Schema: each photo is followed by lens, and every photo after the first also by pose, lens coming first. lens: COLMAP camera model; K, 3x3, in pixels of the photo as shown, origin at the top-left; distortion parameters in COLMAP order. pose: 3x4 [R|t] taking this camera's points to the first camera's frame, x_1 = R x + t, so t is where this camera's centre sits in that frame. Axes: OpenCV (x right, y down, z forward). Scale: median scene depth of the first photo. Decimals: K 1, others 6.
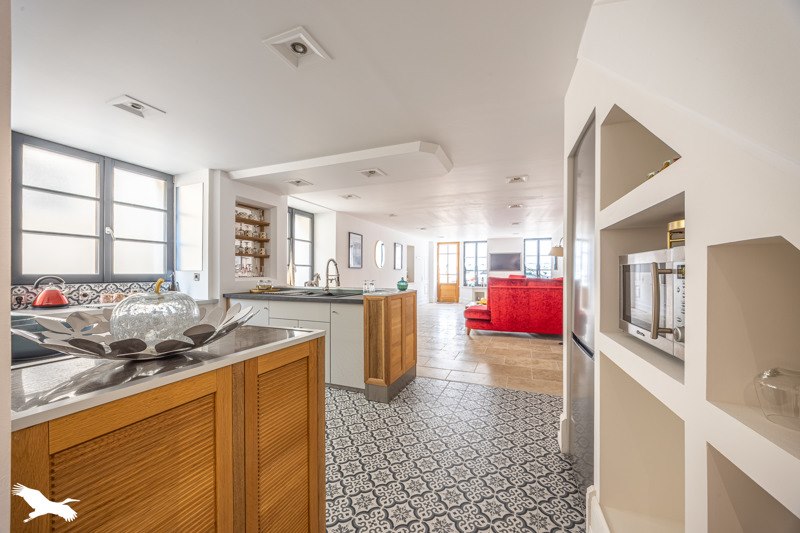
lens RADIAL K [[303.3, 0, 399.8], [0, 303.3, 275.3], [0, 0, 1]] dist [0.000429, -0.000107]
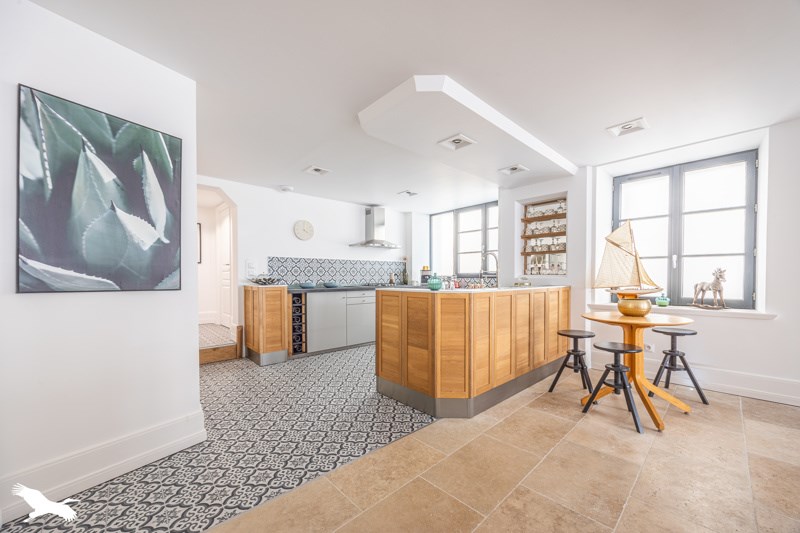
lens RADIAL K [[303.3, 0, 399.8], [0, 303.3, 275.3], [0, 0, 1]] dist [0.000429, -0.000107]
pose [[-0.391685, -0.029162, -0.919637, 0.729503], [-0.020671, 0.999524, -0.022891, 0.050264], [0.919867, 0.010044, -0.392101, 1.234003]]
